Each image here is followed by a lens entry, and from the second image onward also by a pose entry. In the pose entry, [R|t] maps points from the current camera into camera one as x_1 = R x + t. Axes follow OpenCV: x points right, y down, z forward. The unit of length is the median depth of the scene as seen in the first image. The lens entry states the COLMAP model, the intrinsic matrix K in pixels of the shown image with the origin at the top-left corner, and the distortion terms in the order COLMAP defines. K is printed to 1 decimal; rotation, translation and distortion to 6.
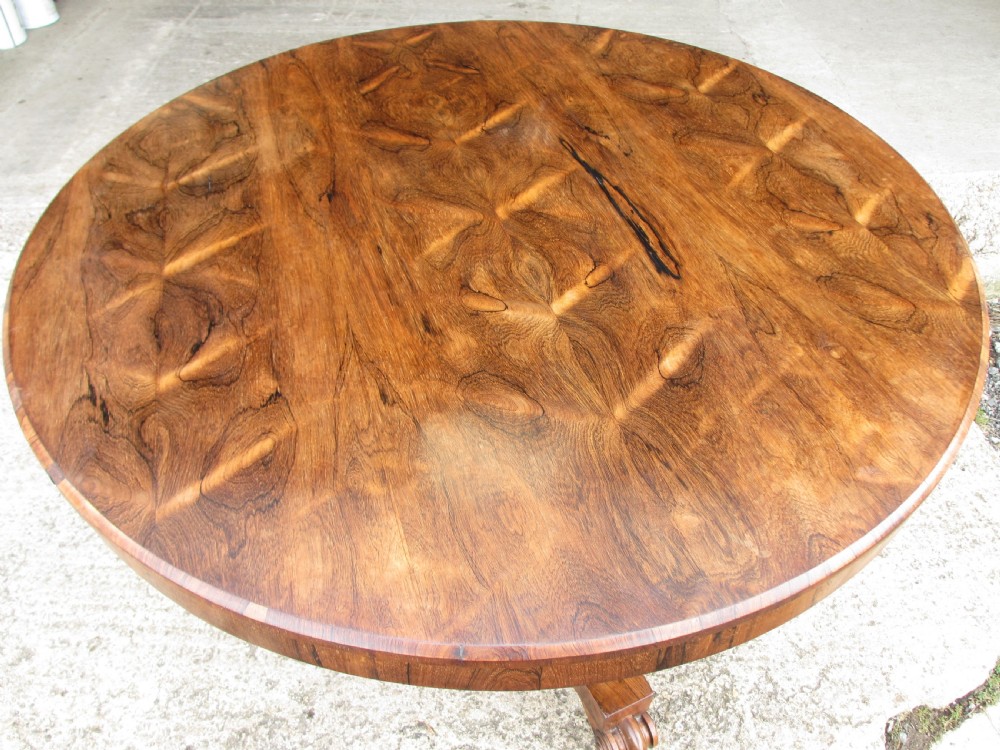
lens RADIAL K [[831.1, 0, 502.3], [0, 831.1, 375.7], [0, 0, 1]] dist [-0.058165, 0.025703]
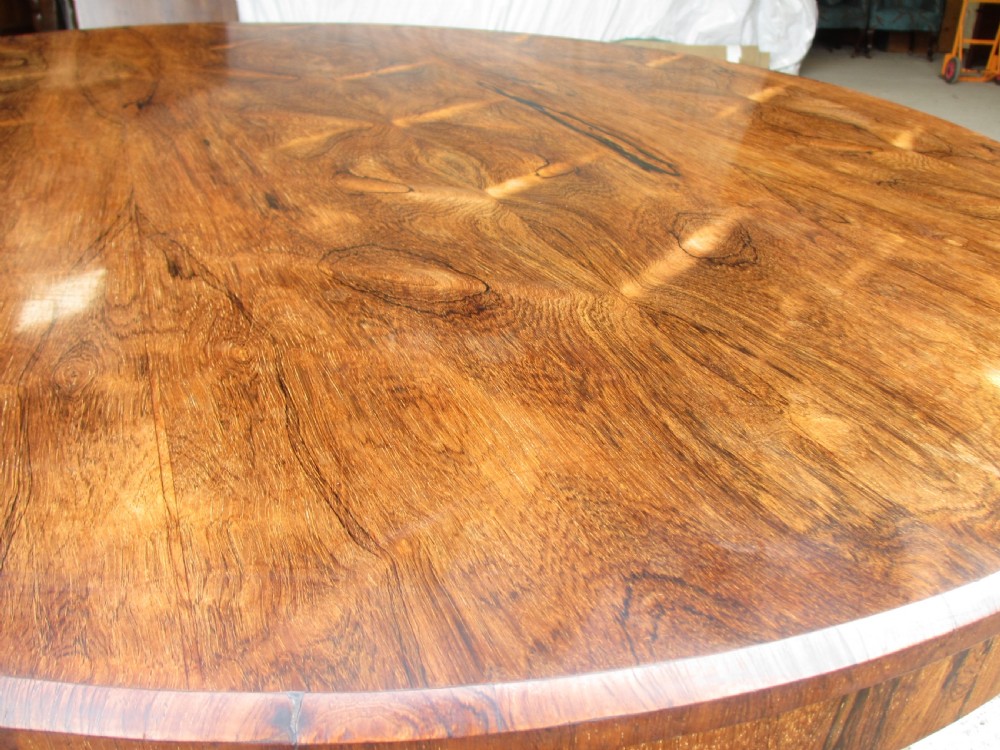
lens RADIAL K [[831.1, 0, 499.5], [0, 831.1, 376.7], [0, 0, 1]] dist [-0.058165, 0.025703]
pose [[0.992003, -0.003308, 0.126168, -0.007292], [0.036623, 0.964189, -0.262674, 0.196887], [-0.120781, 0.265194, 0.956600, 0.437307]]
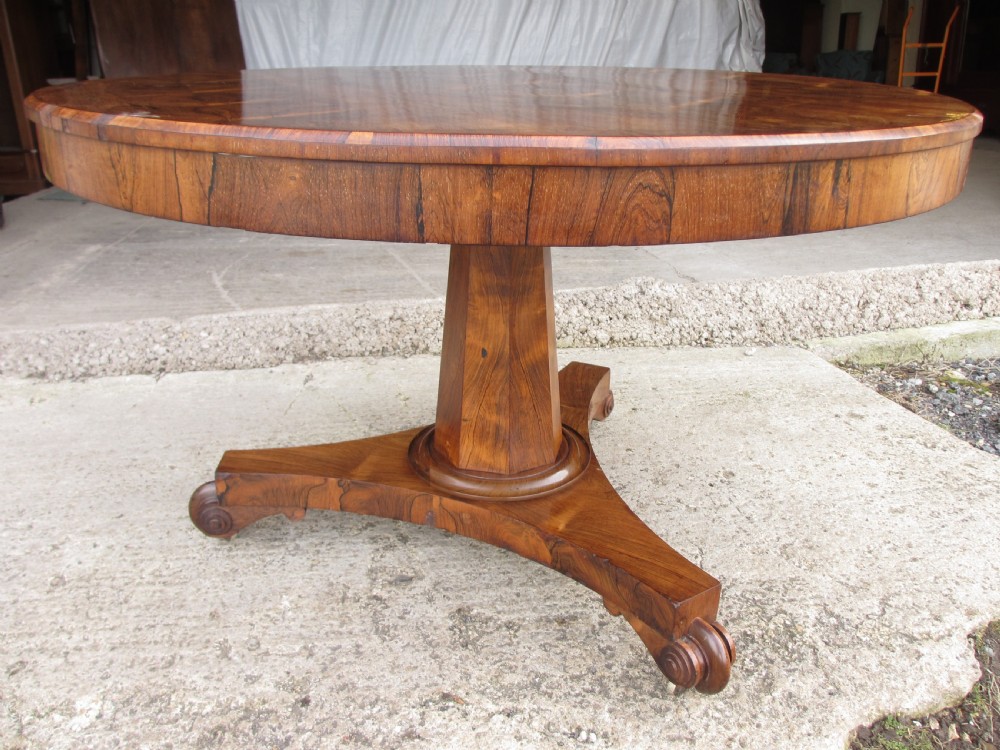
lens RADIAL K [[831.1, 0, 499.9], [0, 831.1, 379.5], [0, 0, 1]] dist [-0.058165, 0.025703]
pose [[0.988545, -0.049205, 0.142682, -0.201115], [0.100512, 0.919856, -0.379161, 0.615354], [-0.112590, 0.389159, 0.914264, 0.179573]]
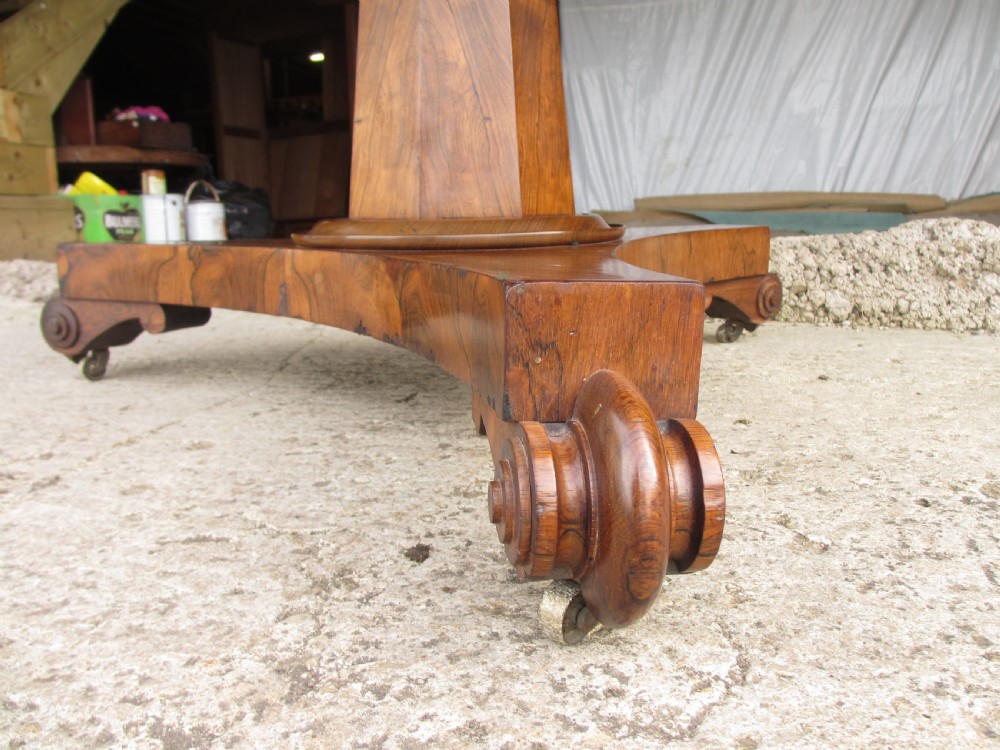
lens RADIAL K [[831.1, 0, 501.8], [0, 831.1, 375.3], [0, 0, 1]] dist [-0.058165, 0.025703]
pose [[0.952220, 0.049411, -0.301391, 0.322806], [-0.203899, 0.837547, -0.506893, 0.475271], [0.227383, 0.544127, 0.807603, 1.175140]]
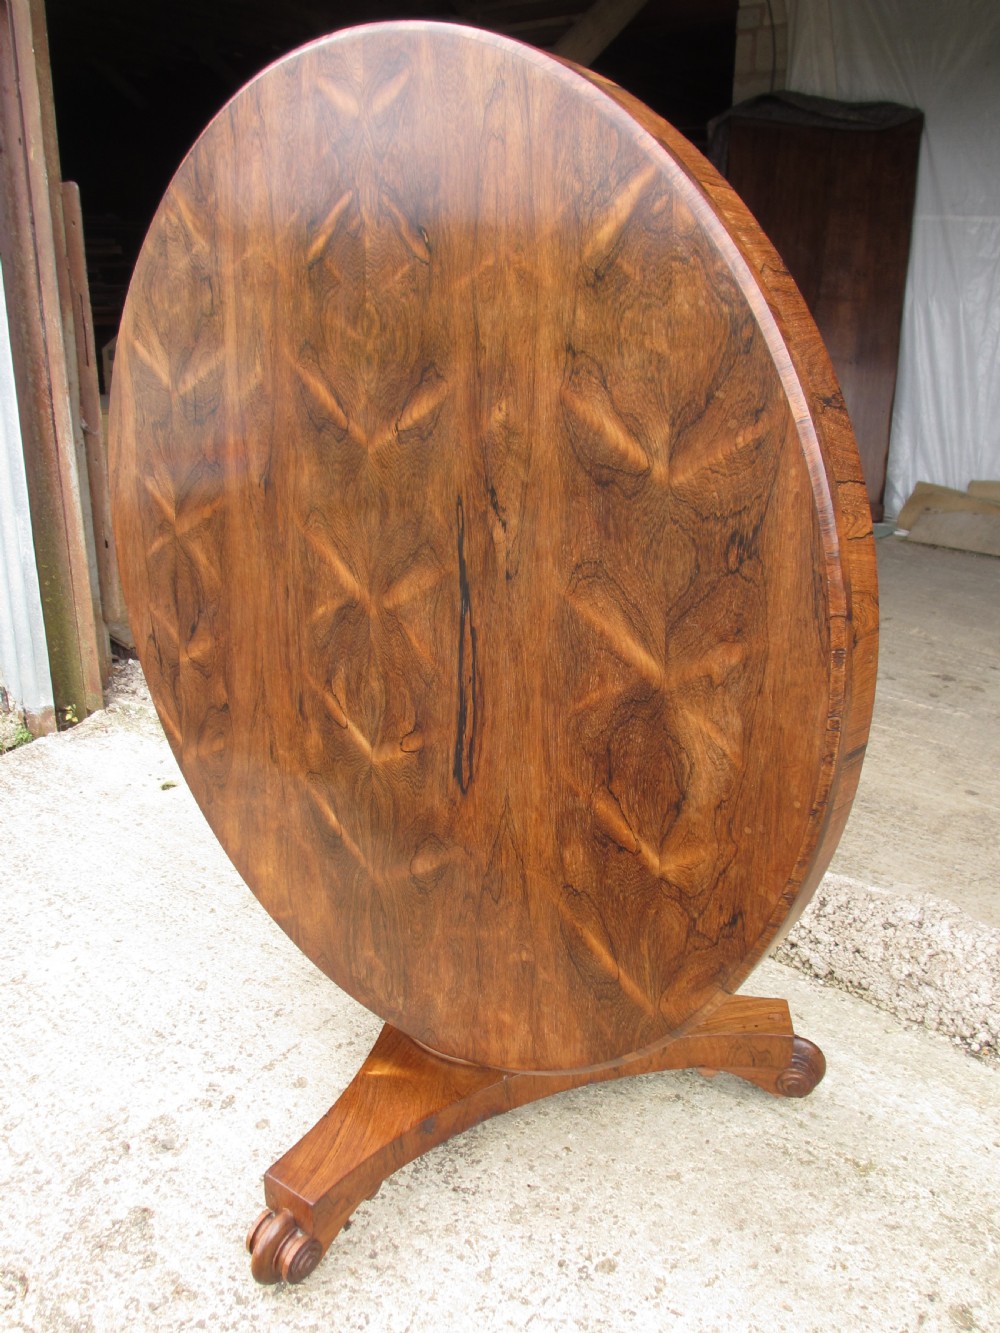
lens RADIAL K [[1107.9, 0, 507.1], [0, 1107.9, 658.0], [0, 0, 1]] dist [-0.058165, 0.025703]
pose [[0.790580, 0.233460, -0.566109, 1.000580], [-0.447550, 0.851262, -0.273955, -0.020575], [0.417950, 0.469945, 0.777476, 0.124013]]
